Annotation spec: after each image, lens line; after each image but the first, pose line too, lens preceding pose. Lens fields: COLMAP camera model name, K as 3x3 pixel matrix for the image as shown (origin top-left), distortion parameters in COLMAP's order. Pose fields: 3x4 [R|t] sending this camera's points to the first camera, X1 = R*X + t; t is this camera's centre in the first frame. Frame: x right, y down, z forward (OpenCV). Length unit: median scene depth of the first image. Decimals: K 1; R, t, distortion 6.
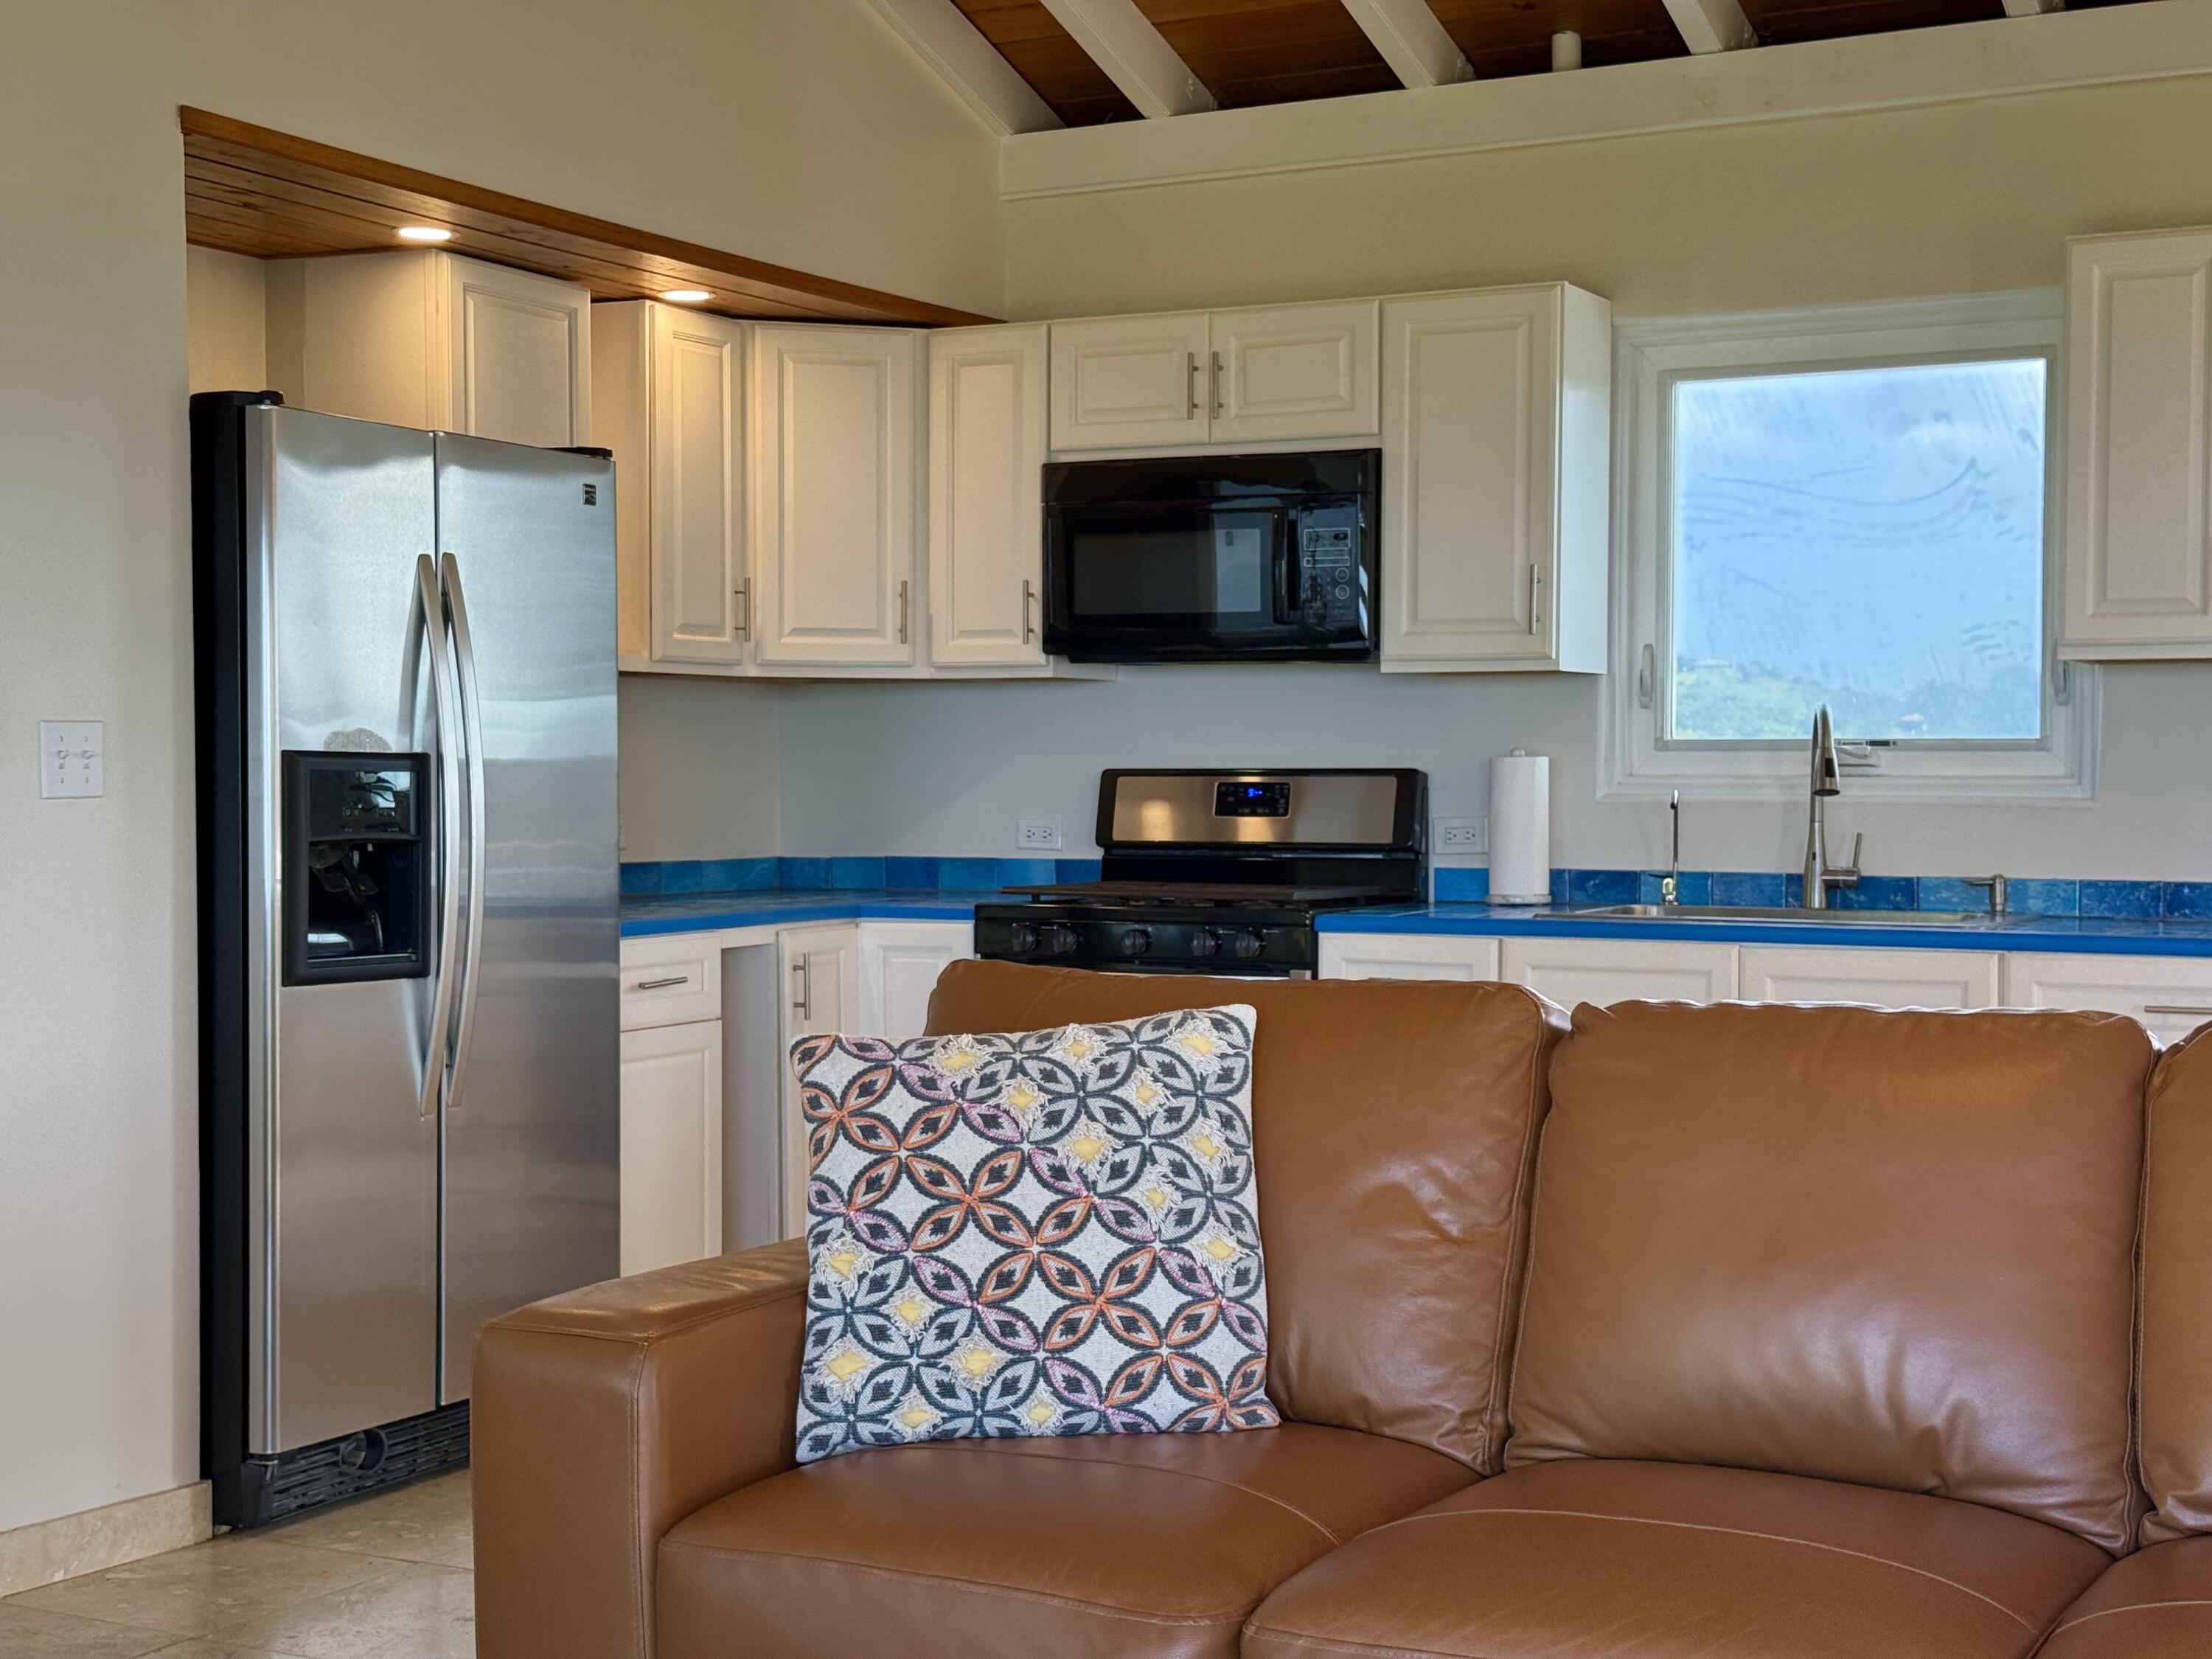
lens RADIAL K [[3034.8, 0, 1106.0], [0, 3034.8, 829.5], [0, 0, 1]] dist [0.111431, -0.120260]
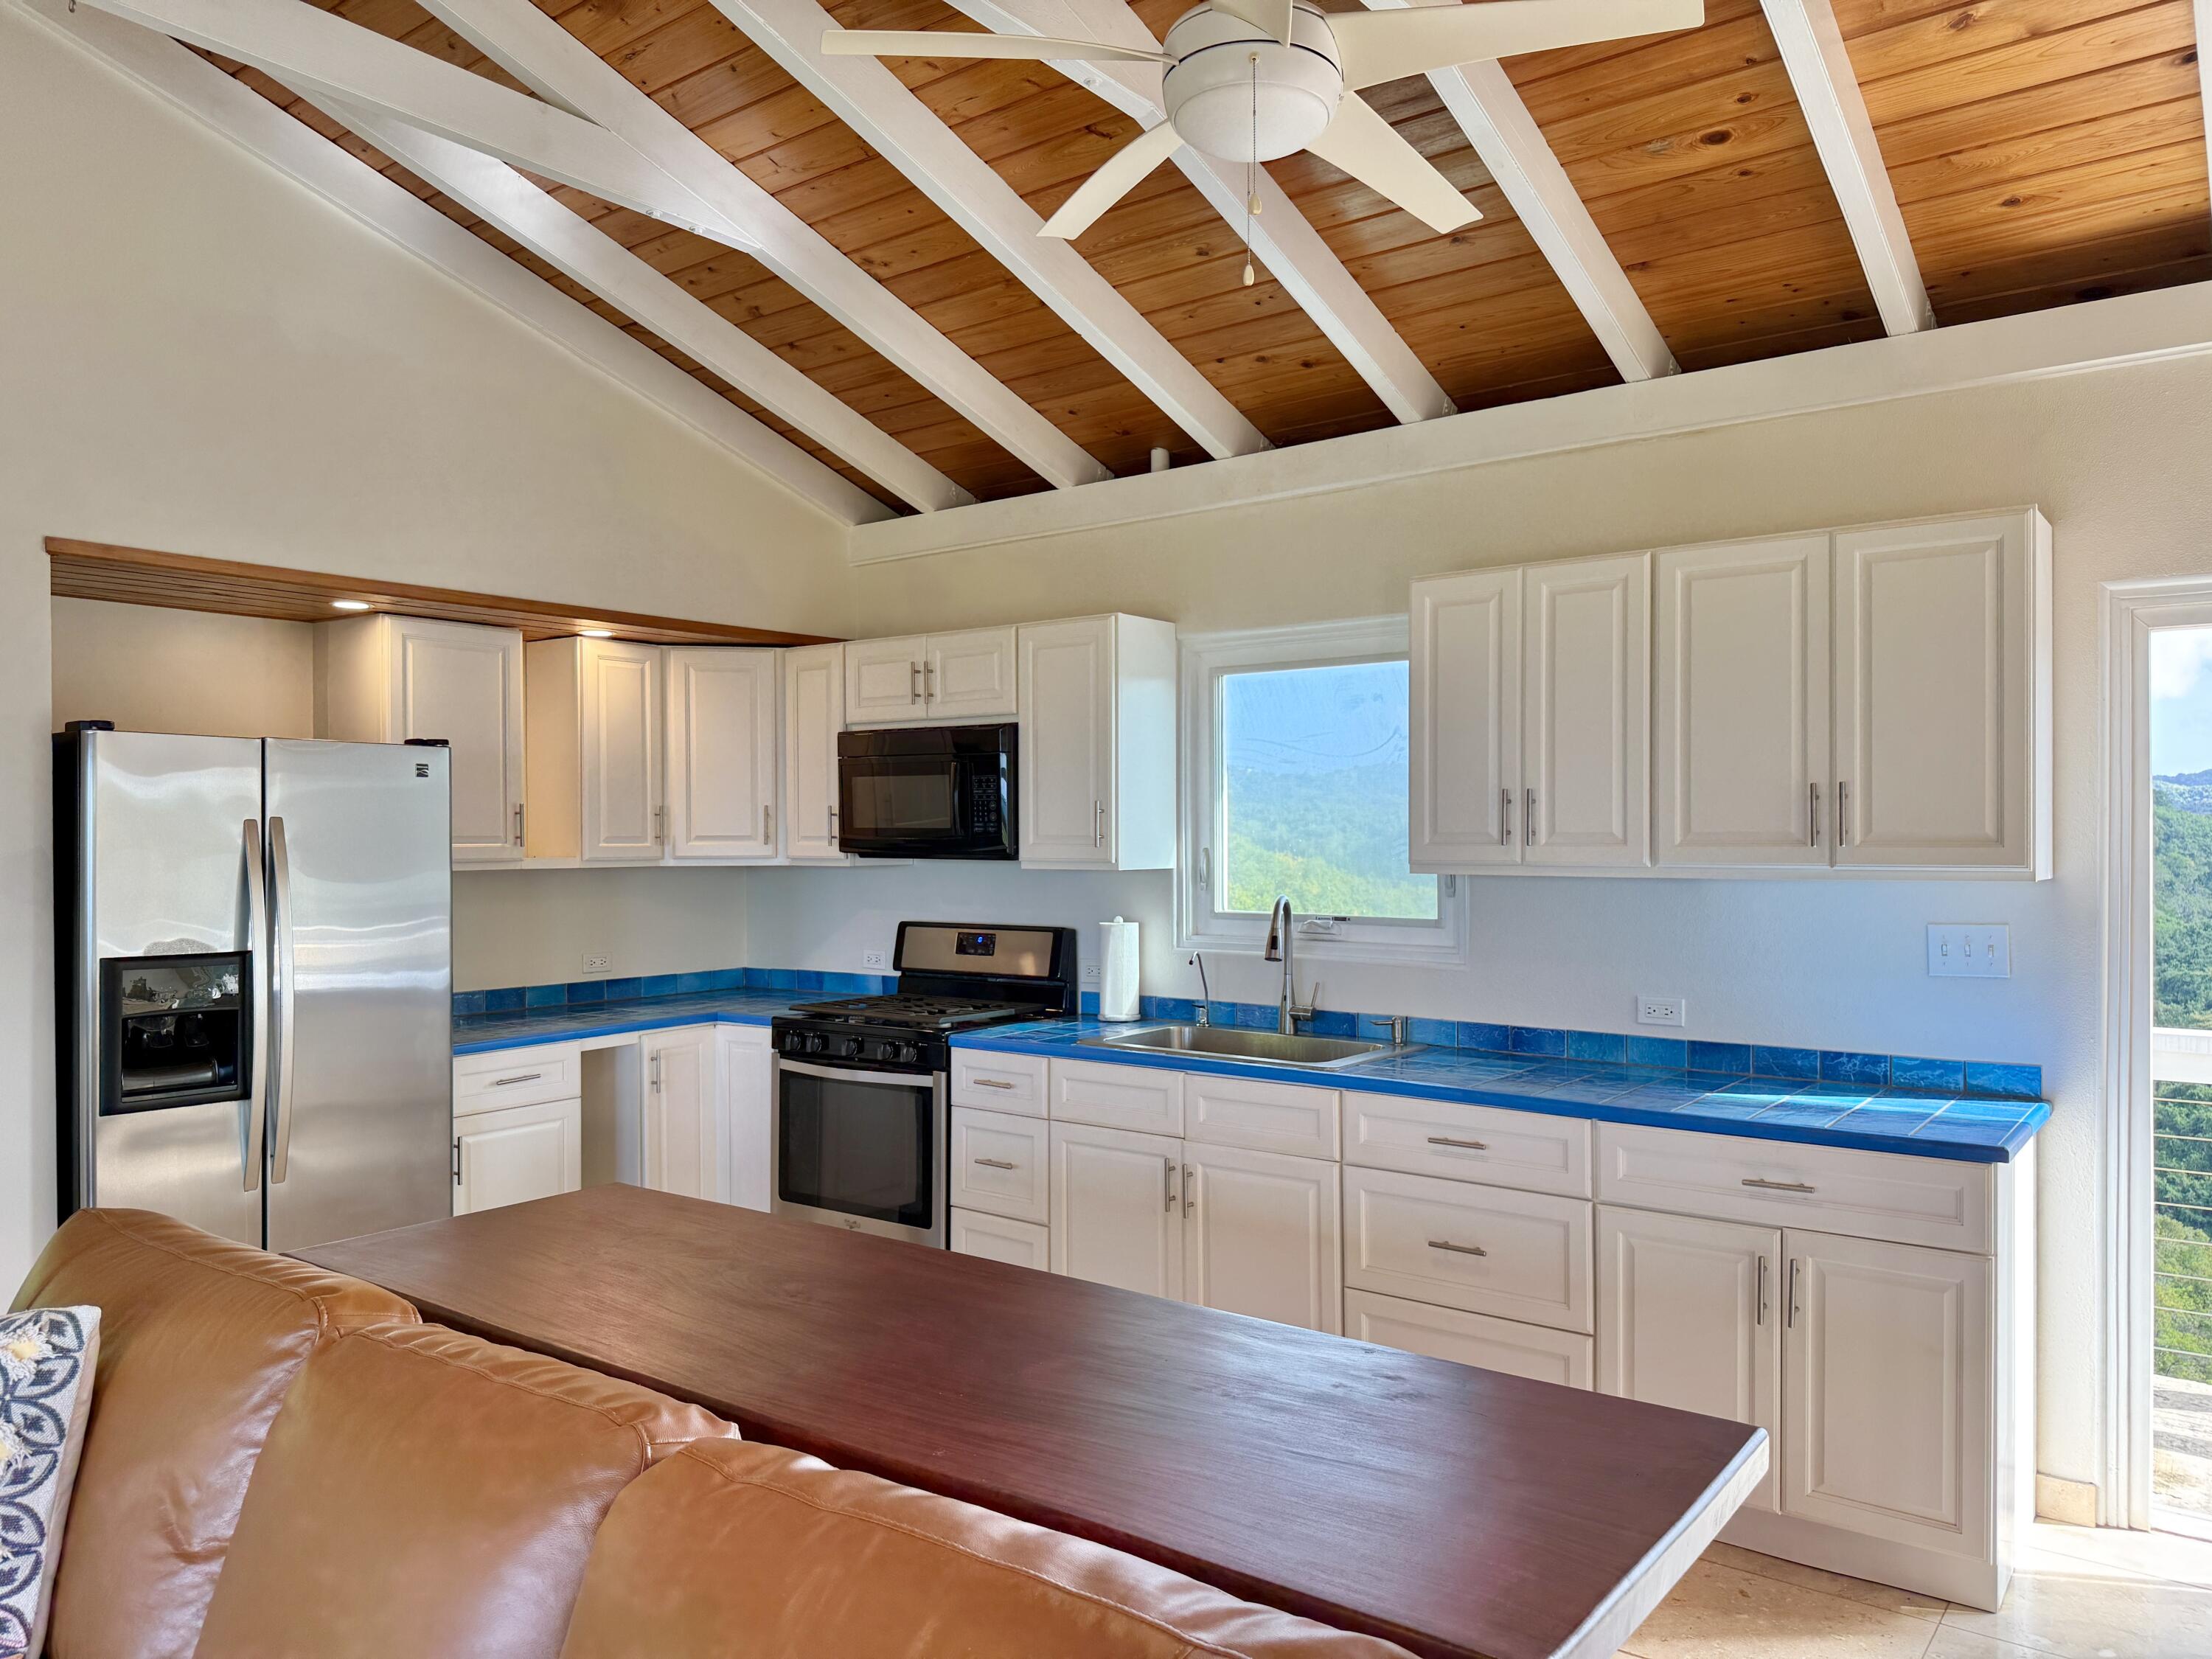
lens RADIAL K [[1565.4, 0, 1106.0], [0, 1565.4, 829.5], [0, 0, 1]] dist [0.080437, -0.003903]
pose [[0.984278, -0.005688, -0.176533, 0.267484], [0.001933, 0.999768, -0.021434, -0.053588], [0.176614, 0.020756, 0.984061, 0.229915]]
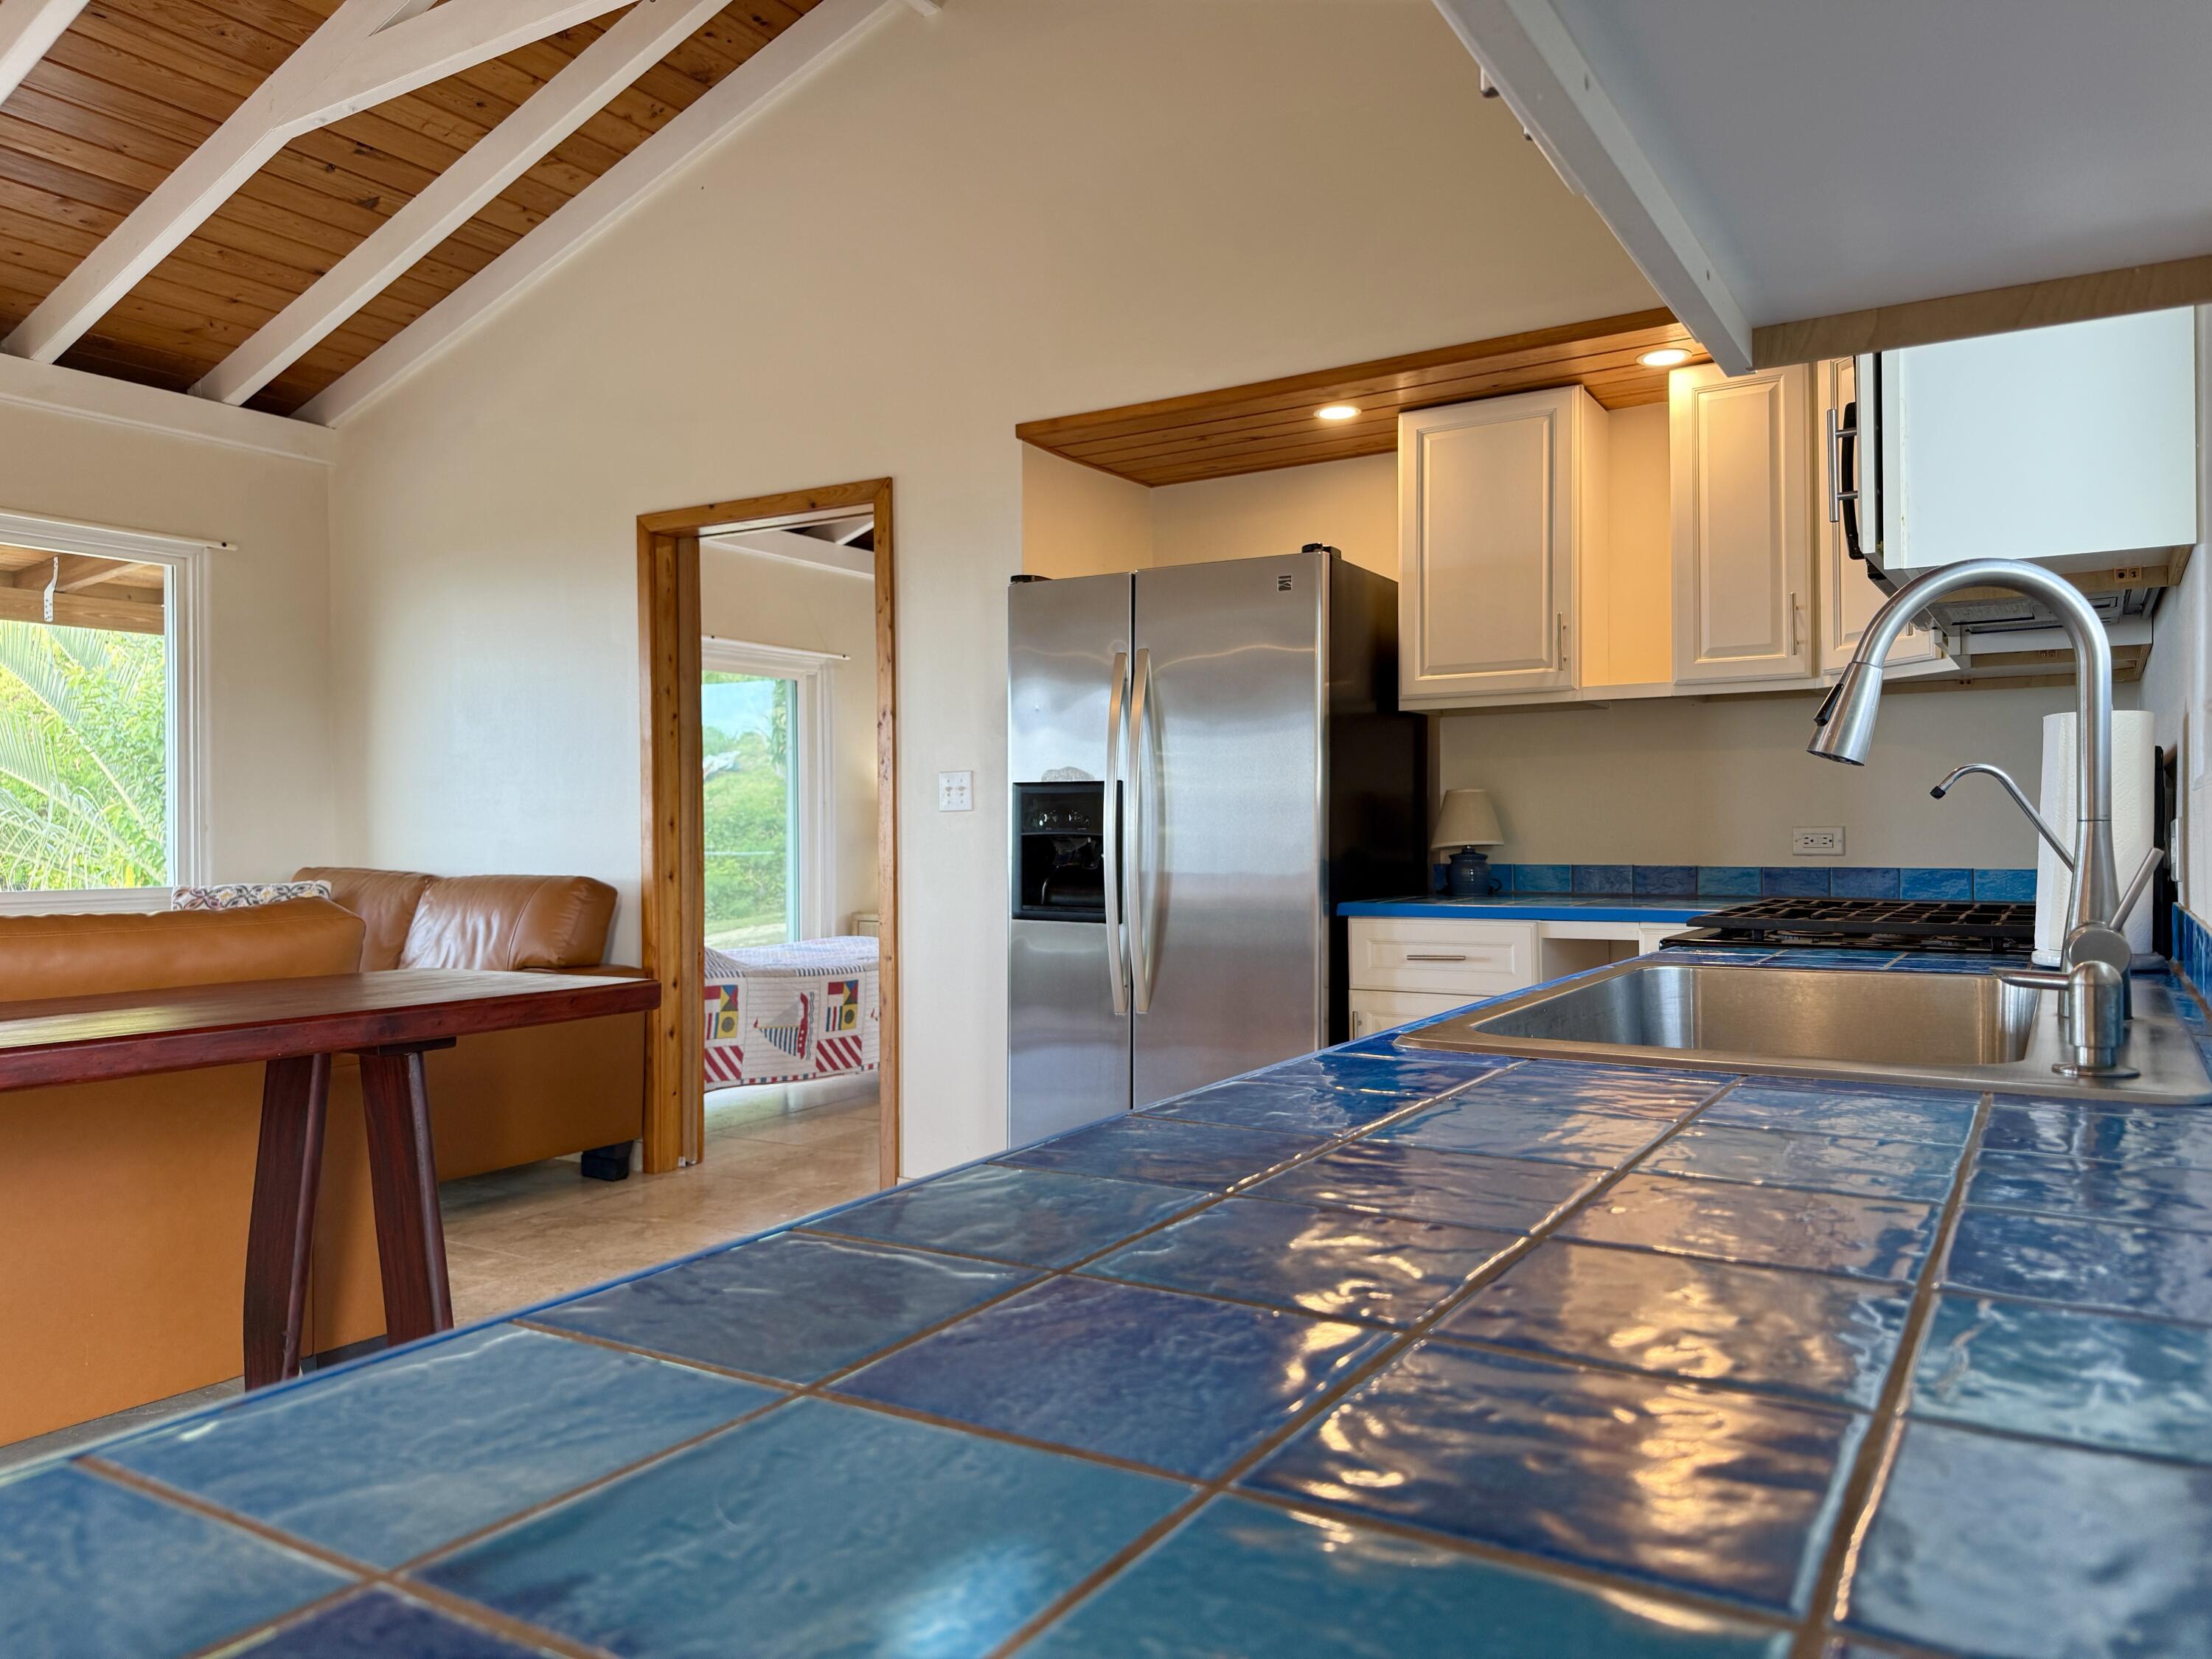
lens RADIAL K [[1565.4, 0, 1106.0], [0, 1565.4, 829.5], [0, 0, 1]] dist [0.080437, -0.003903]
pose [[-0.075993, -0.006179, -0.997089, 0.452192], [-0.012897, 0.999903, -0.005213, 0.003708], [0.997025, 0.012464, -0.076065, 0.835104]]
